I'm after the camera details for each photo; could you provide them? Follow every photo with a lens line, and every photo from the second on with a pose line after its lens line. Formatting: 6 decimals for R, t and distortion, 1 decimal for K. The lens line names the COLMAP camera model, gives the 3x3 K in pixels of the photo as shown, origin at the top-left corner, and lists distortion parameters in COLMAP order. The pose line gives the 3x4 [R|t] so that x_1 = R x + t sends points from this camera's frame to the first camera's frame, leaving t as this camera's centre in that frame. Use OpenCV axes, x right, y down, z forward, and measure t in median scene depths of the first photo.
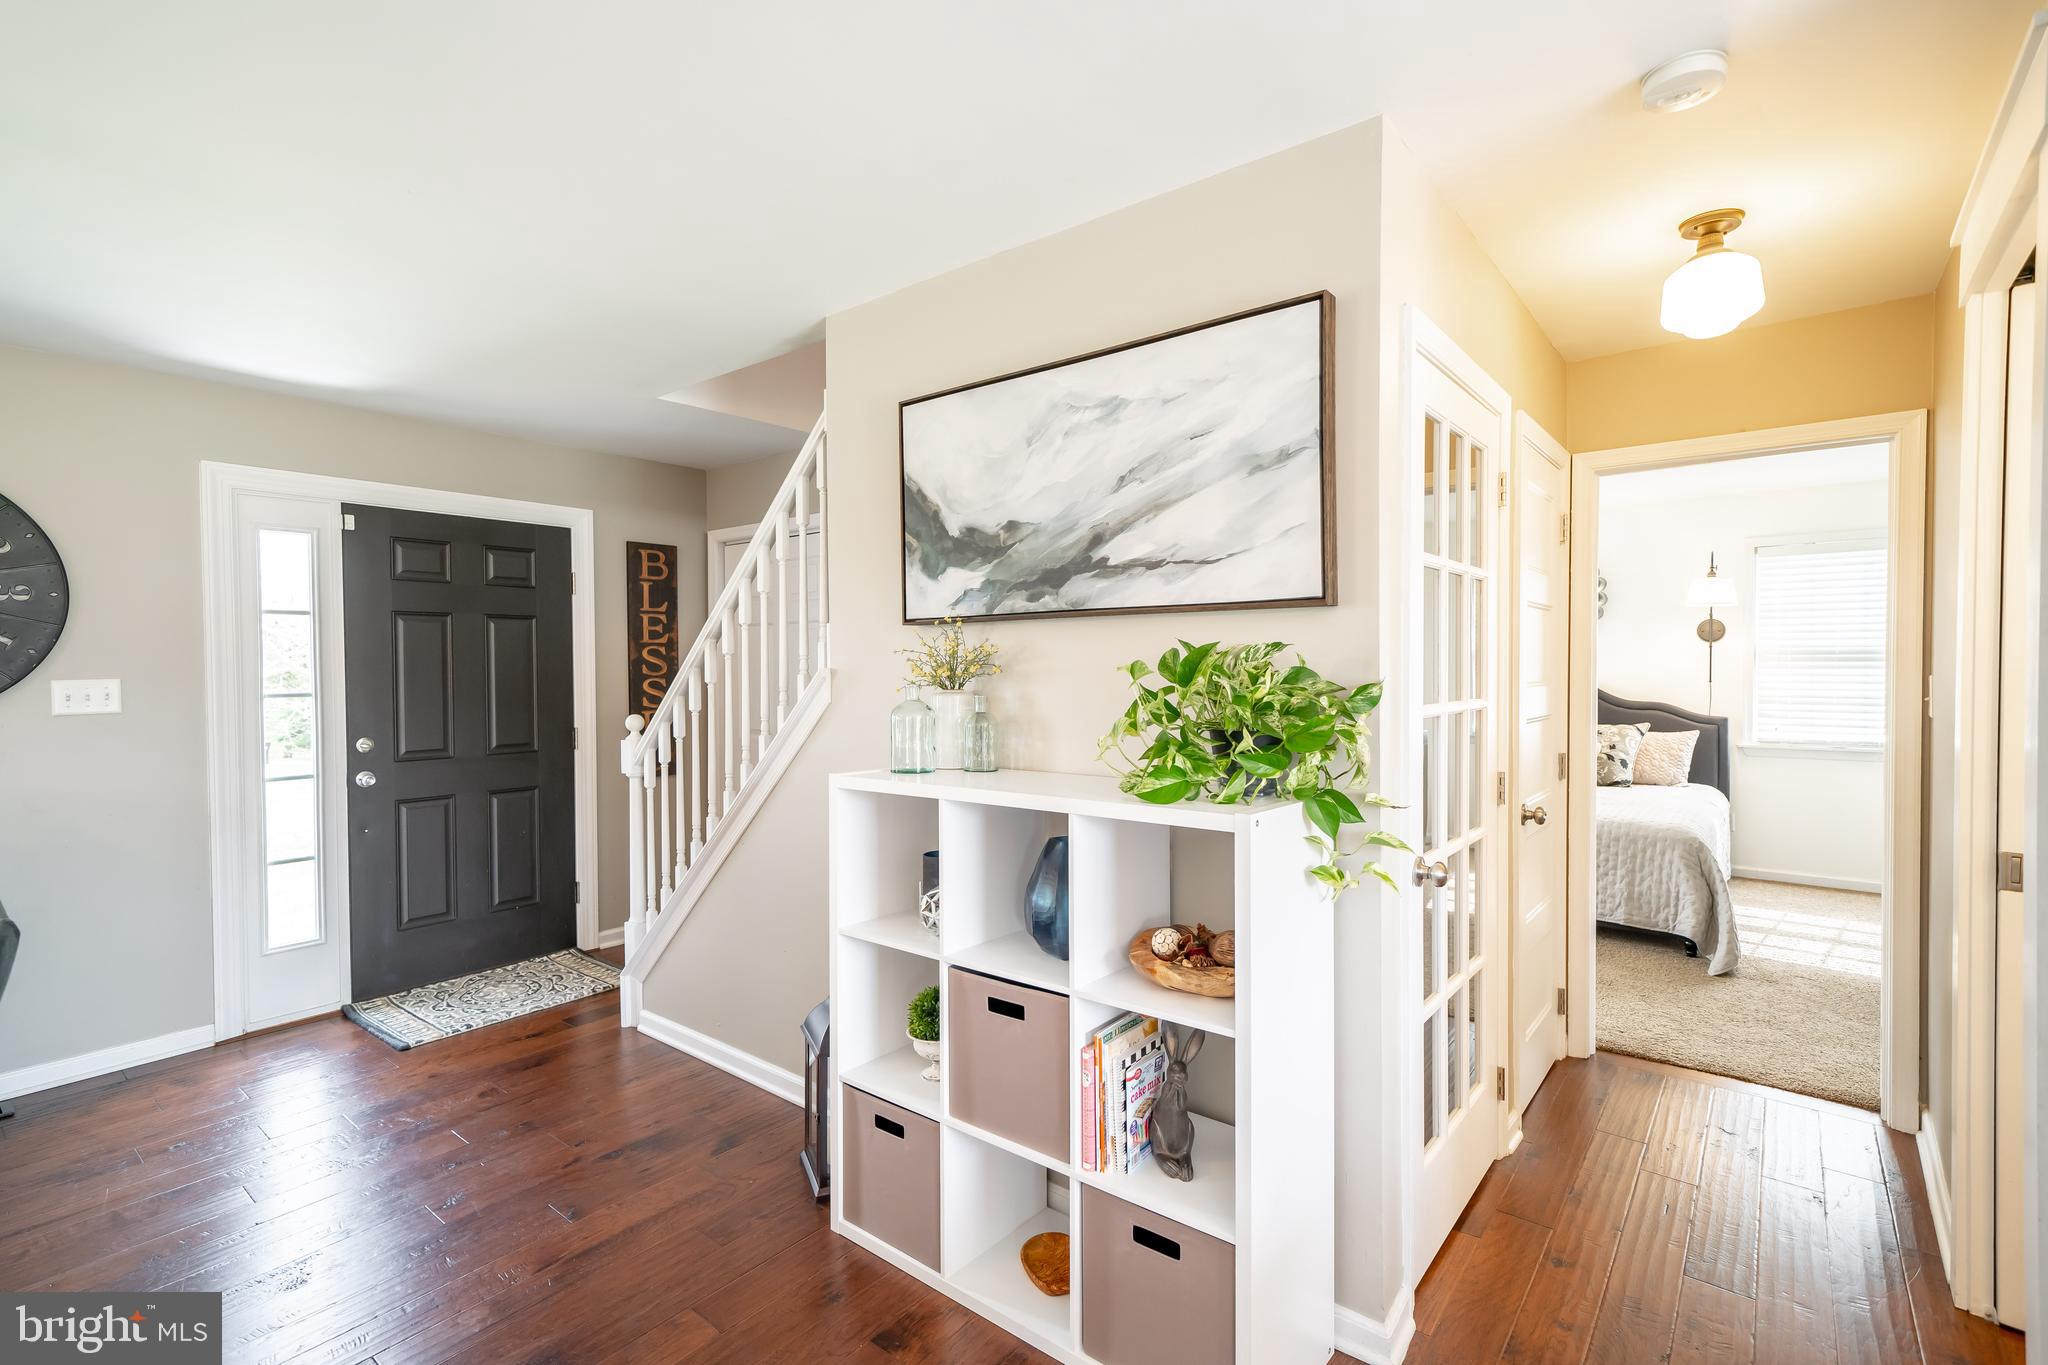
lens RADIAL K [[936.4, 0, 1024.0], [0, 936.4, 682.5], [0, 0, 1]] dist [0.003120, 0.000972]
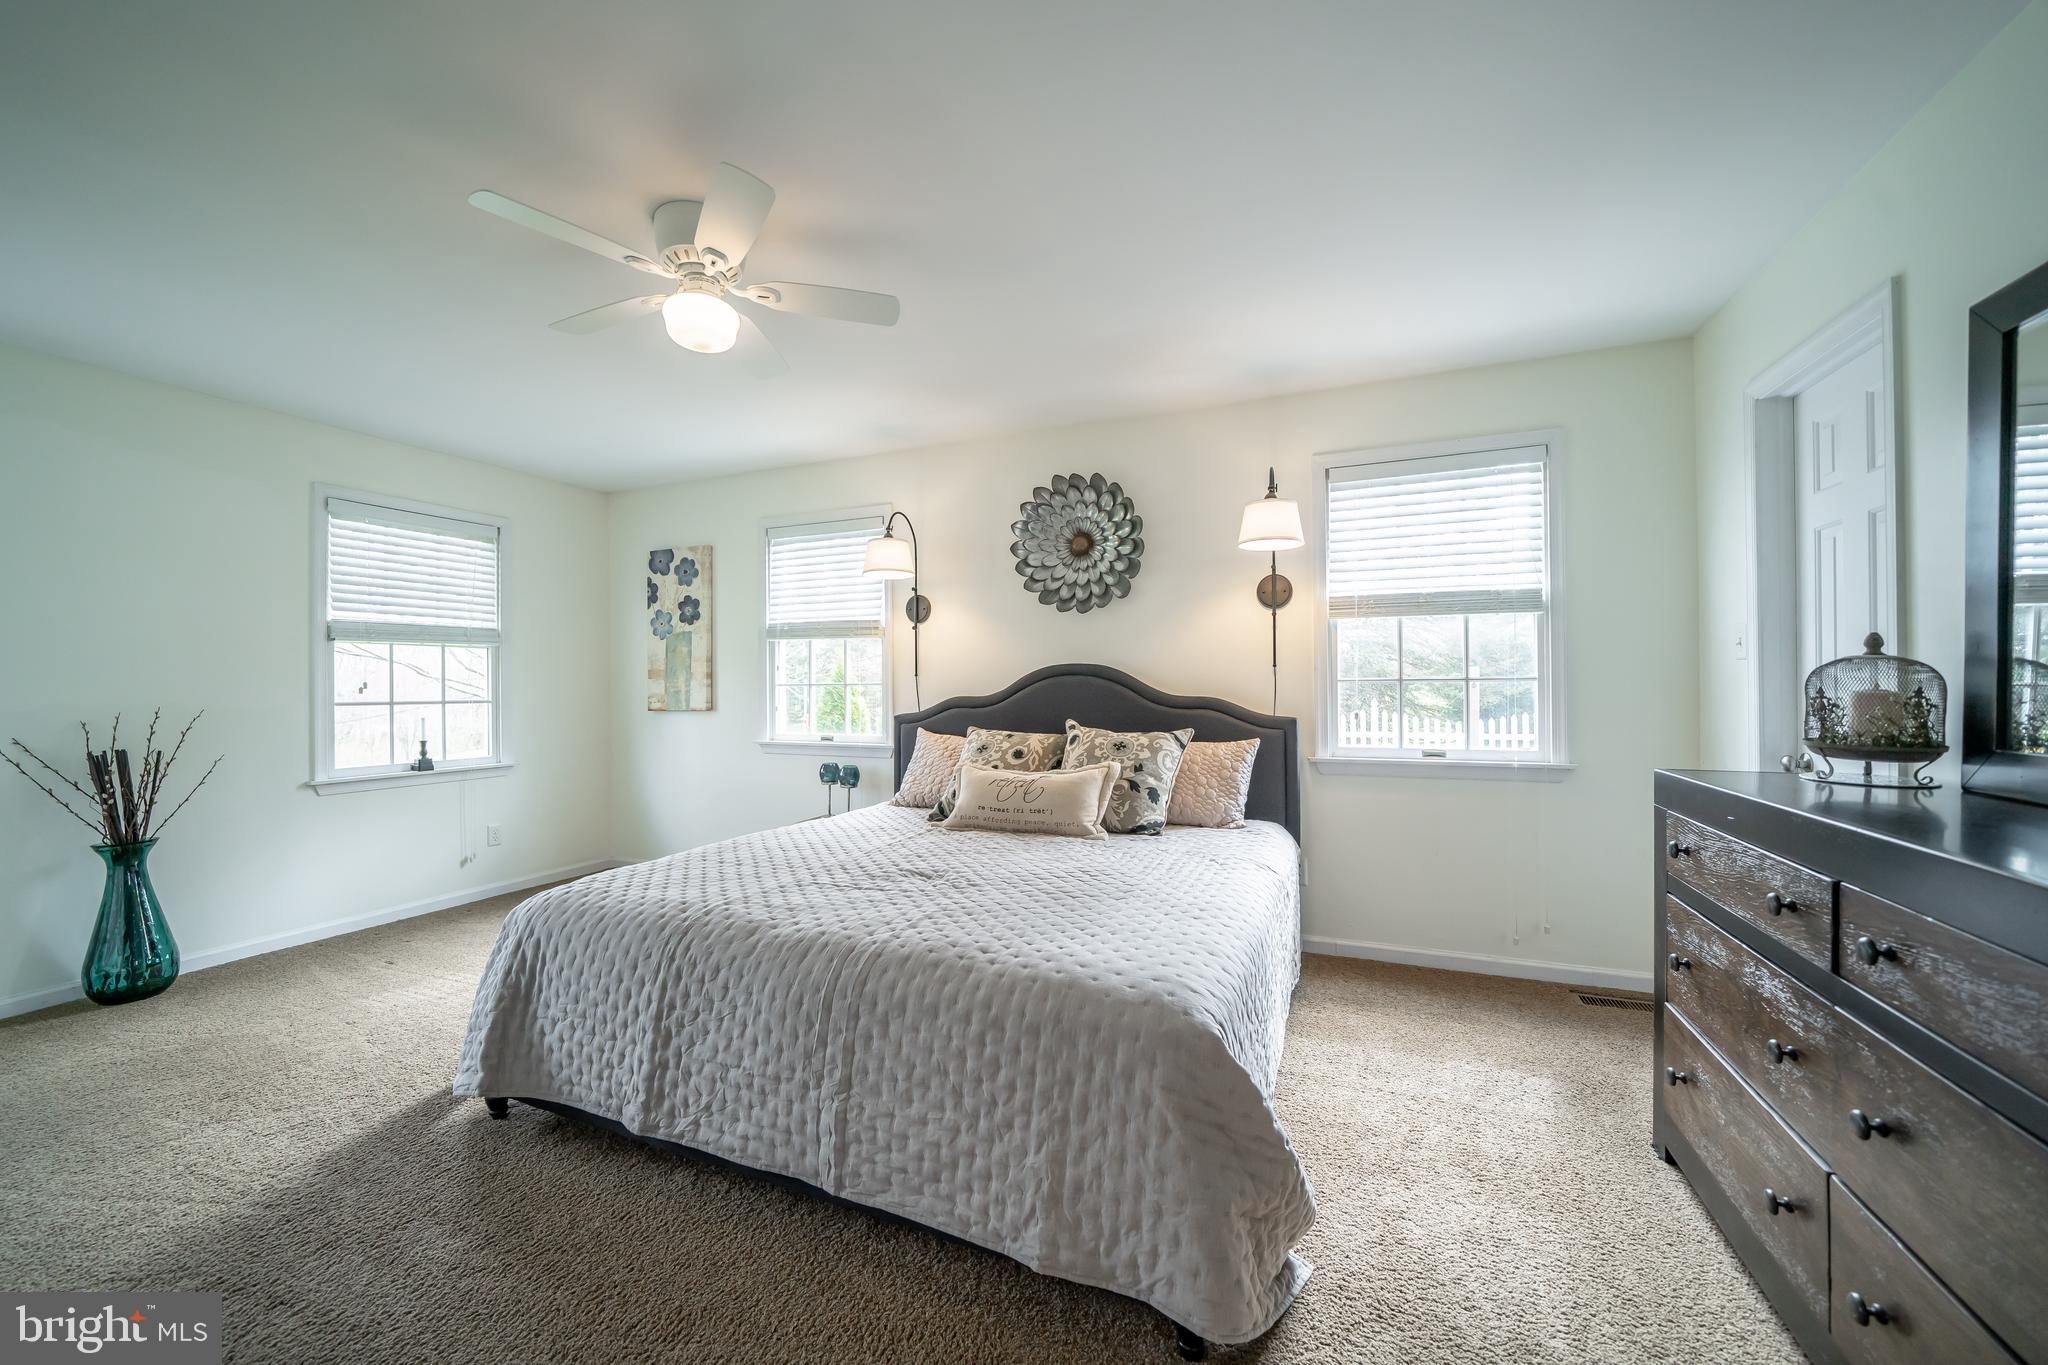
lens RADIAL K [[750.7, 0, 1024.0], [0, 750.7, 682.5], [0, 0, 1]] dist [-0.013760, -0.000065]
pose [[0.963238, -0.002015, 0.268641, 0.595777], [0.008603, 0.999690, -0.023349, 0.032175], [-0.268511, 0.024801, 0.962957, 0.763149]]
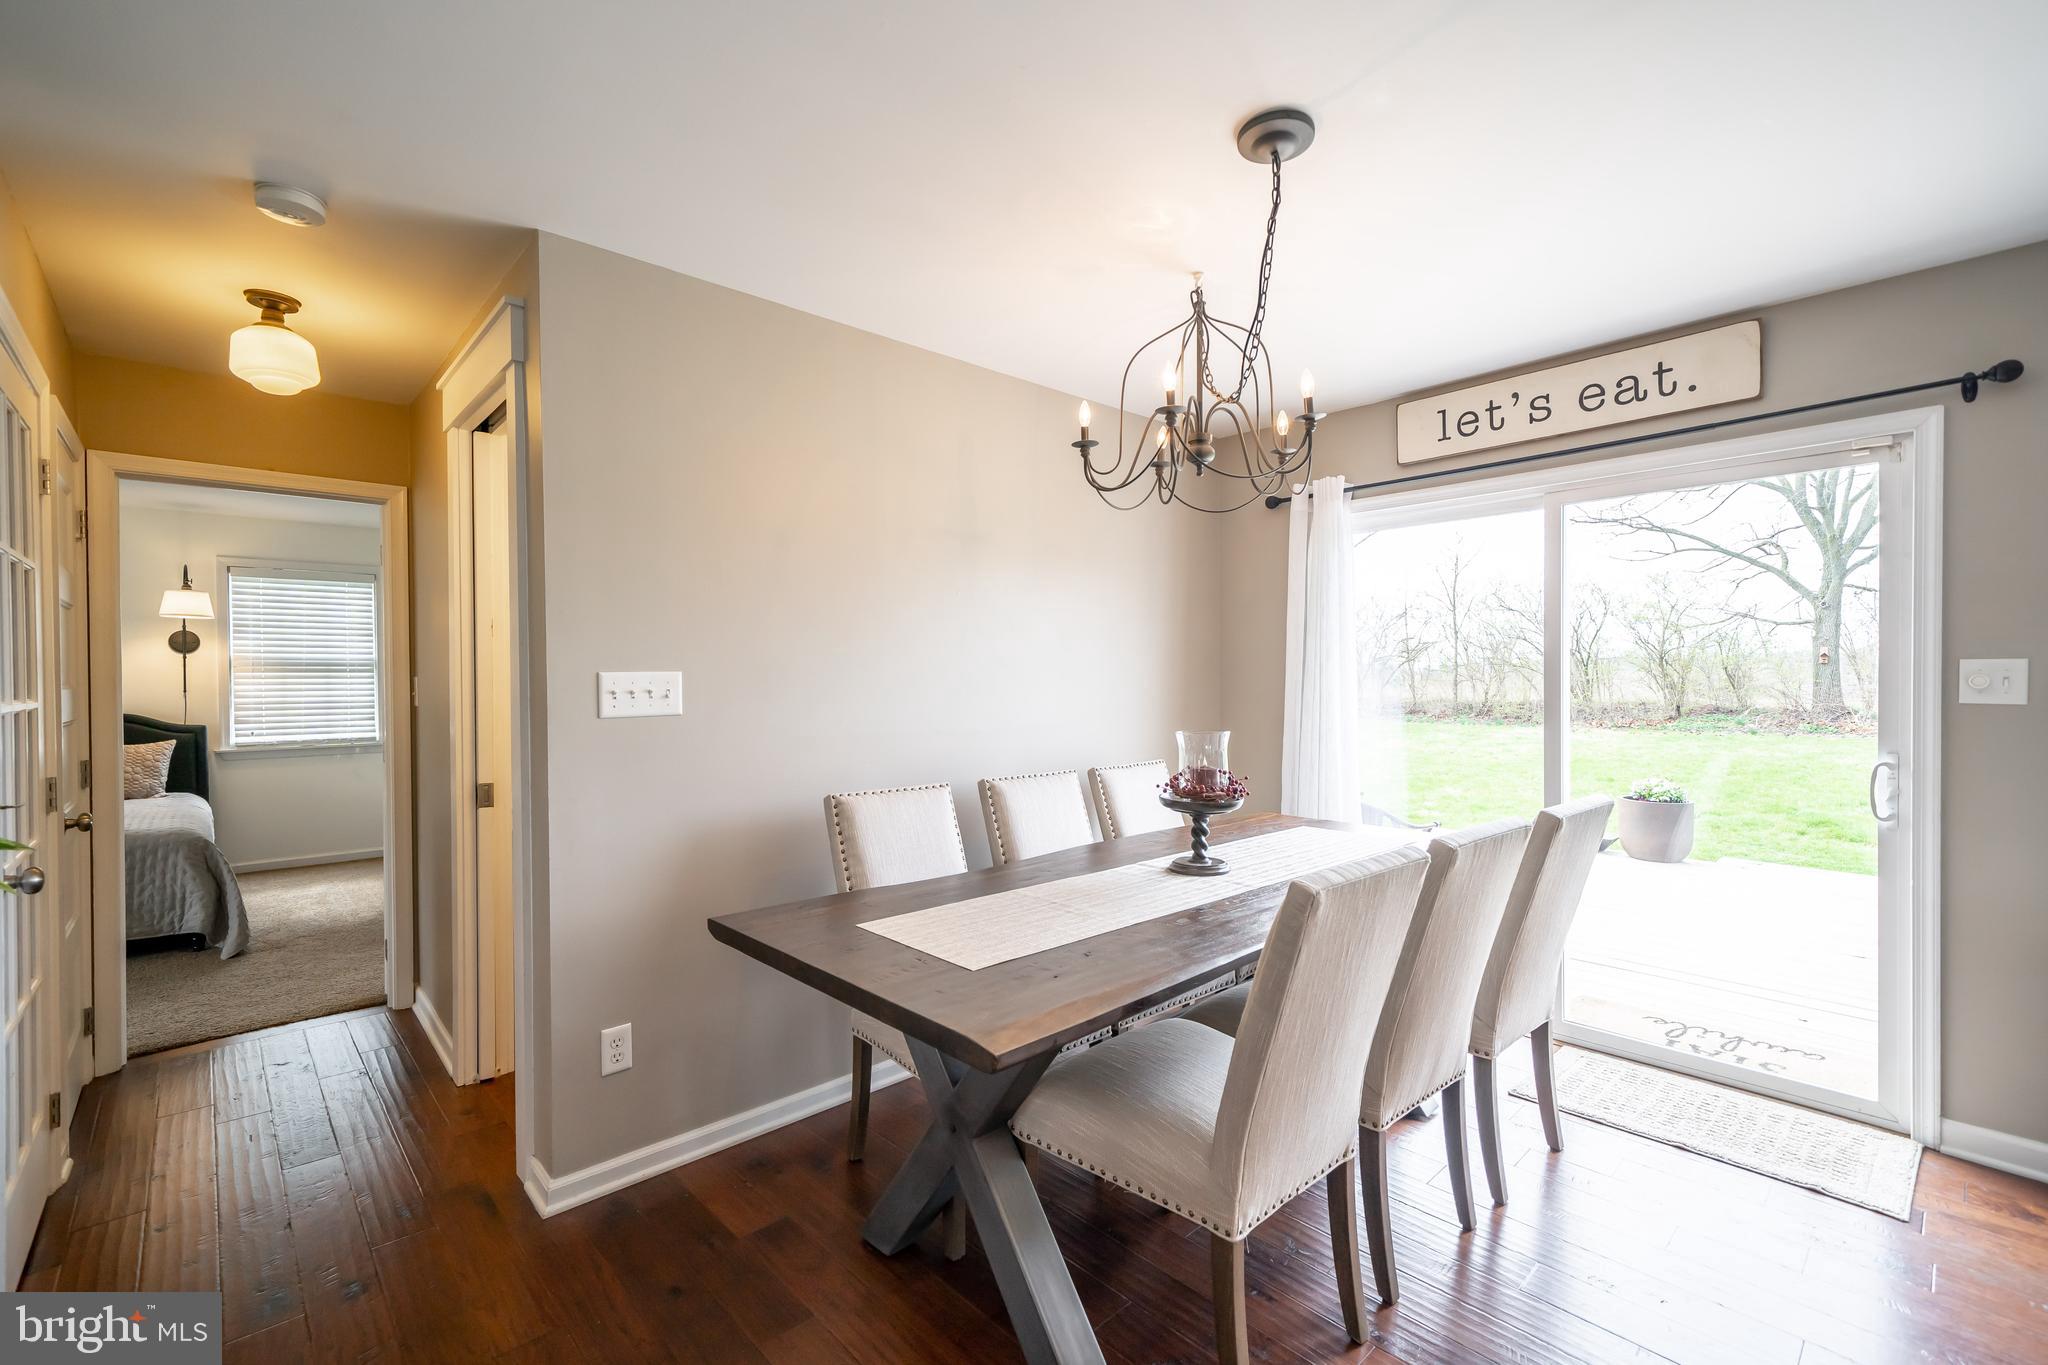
lens RADIAL K [[891.1, 0, 1018.2], [0, 891.1, 692.9], [0, 0, 1]] dist [0.002035, 0.000771]
pose [[0.144308, -0.014313, 0.989429, -0.146288], [0.021338, 0.999708, 0.011349, 0.012923], [-0.989303, 0.019474, 0.144571, -0.057110]]
